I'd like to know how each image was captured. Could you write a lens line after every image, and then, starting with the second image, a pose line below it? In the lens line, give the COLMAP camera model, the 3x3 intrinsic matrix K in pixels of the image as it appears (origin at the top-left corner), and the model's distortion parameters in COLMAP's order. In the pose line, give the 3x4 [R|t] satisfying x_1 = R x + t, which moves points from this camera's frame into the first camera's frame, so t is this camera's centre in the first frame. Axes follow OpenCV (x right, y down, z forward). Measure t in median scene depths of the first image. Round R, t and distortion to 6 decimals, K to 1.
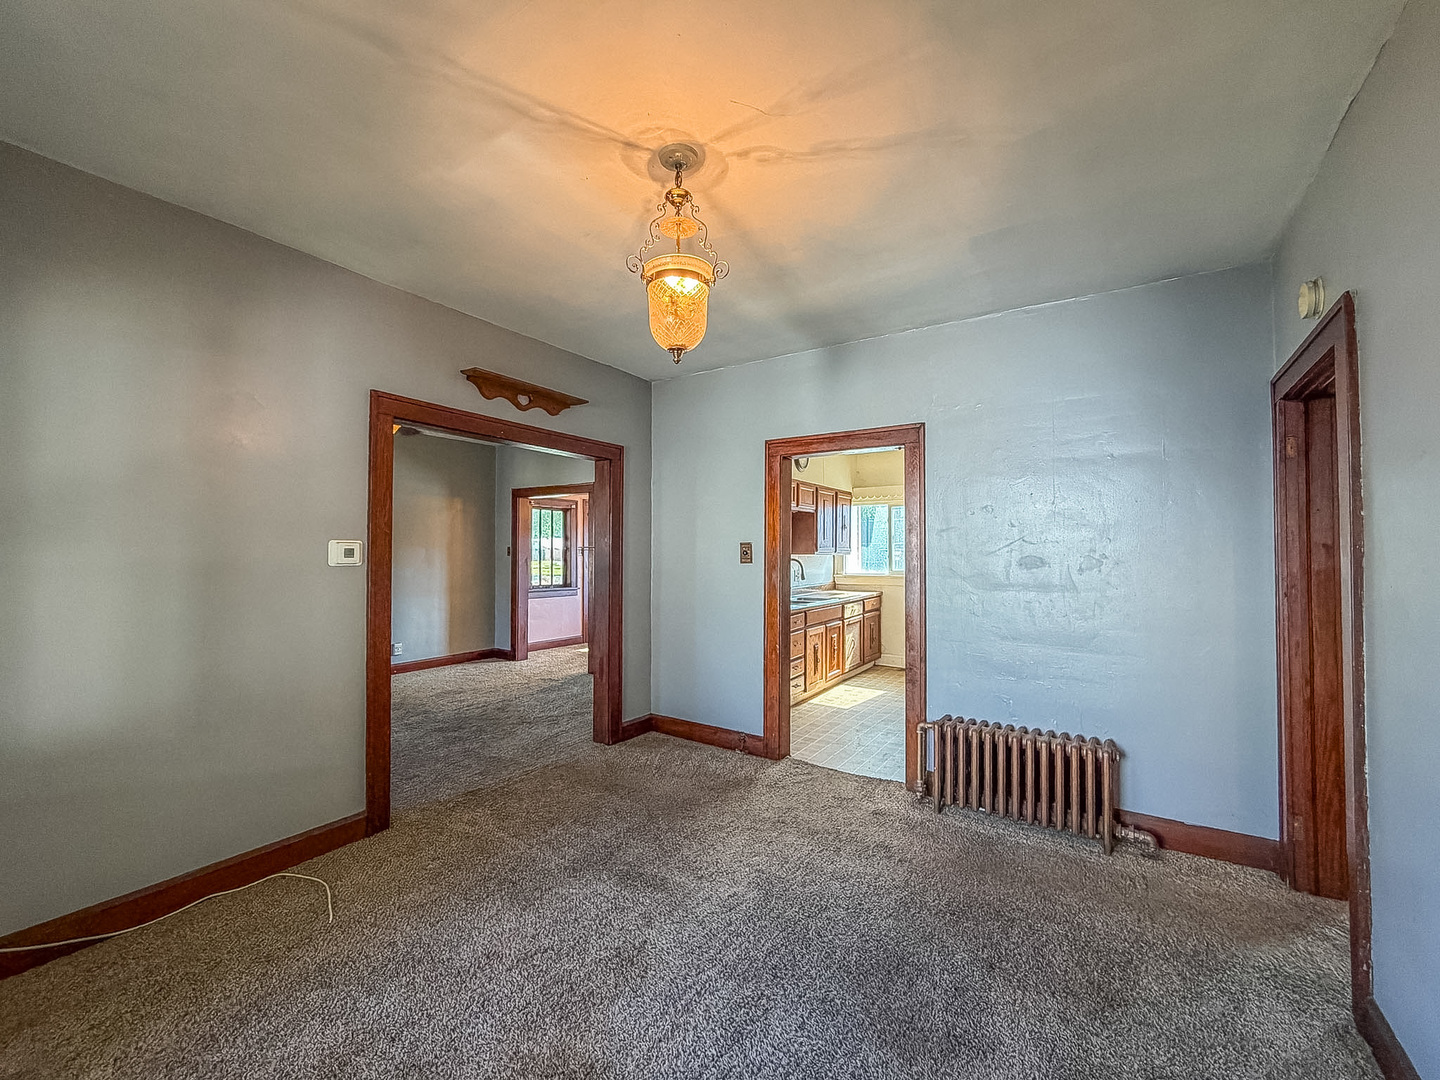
lens RADIAL K [[589.7, 0, 719.6], [0, 589.7, 535.3], [0, 0, 1]] dist [-0.002218, -0.000424]
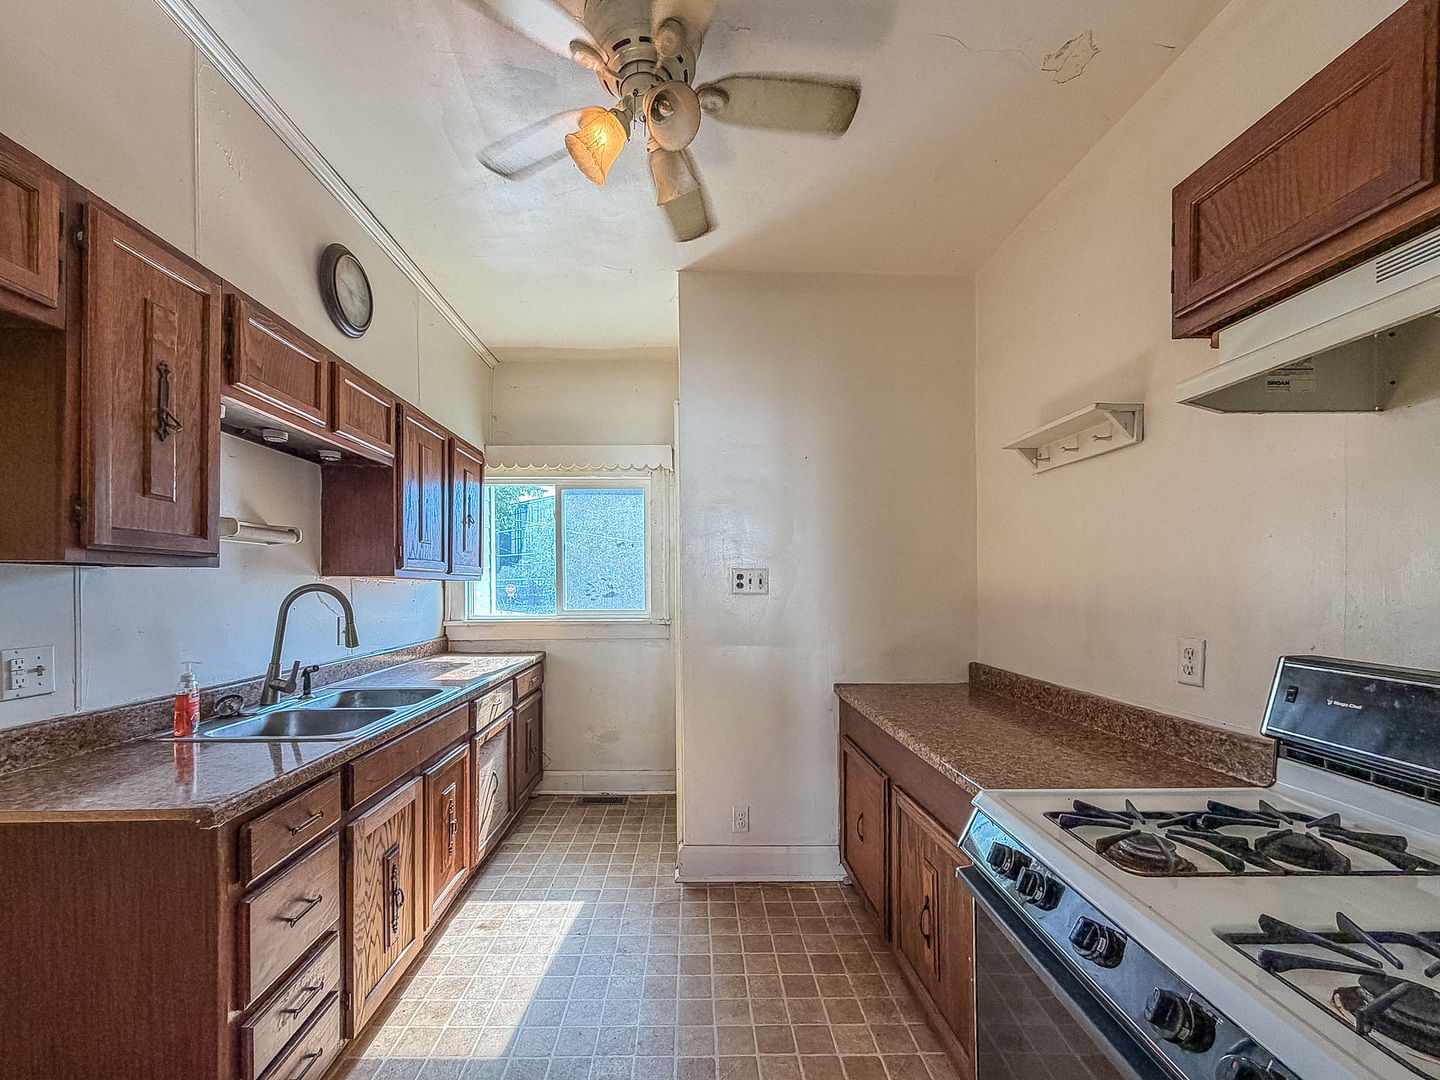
lens RADIAL K [[629.5, 0, 720.1], [0, 629.5, 587.4], [0, 0, 1]] dist [-0.002315, 0.000129]
pose [[0.819135, -0.007112, 0.573557, 0.097496], [-0.006856, 0.999730, 0.022188, 0.028690], [-0.573560, -0.022107, 0.818865, 0.524952]]
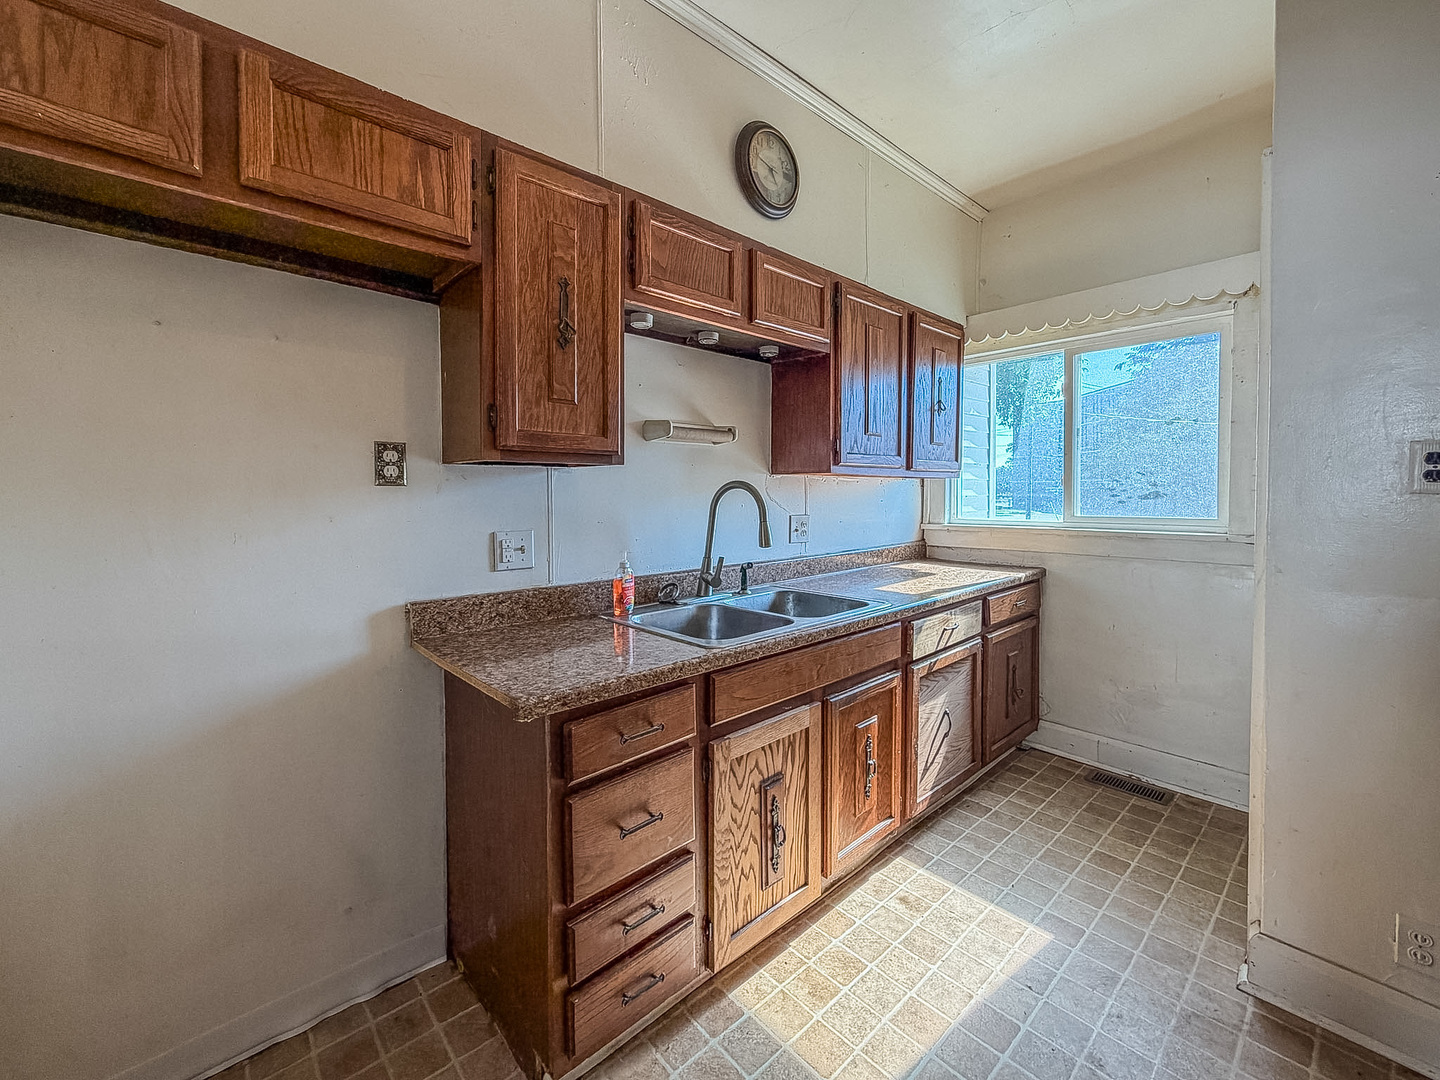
lens RADIAL K [[616.4, 0, 662.0], [0, 616.4, 510.1], [0, 0, 1]] dist [0.000226, 0.000636]
pose [[0.957696, -0.000305, -0.287780, 0.167859], [0.015688, 0.998568, 0.051149, 0.033770], [0.287353, -0.053500, 0.956330, 0.598183]]
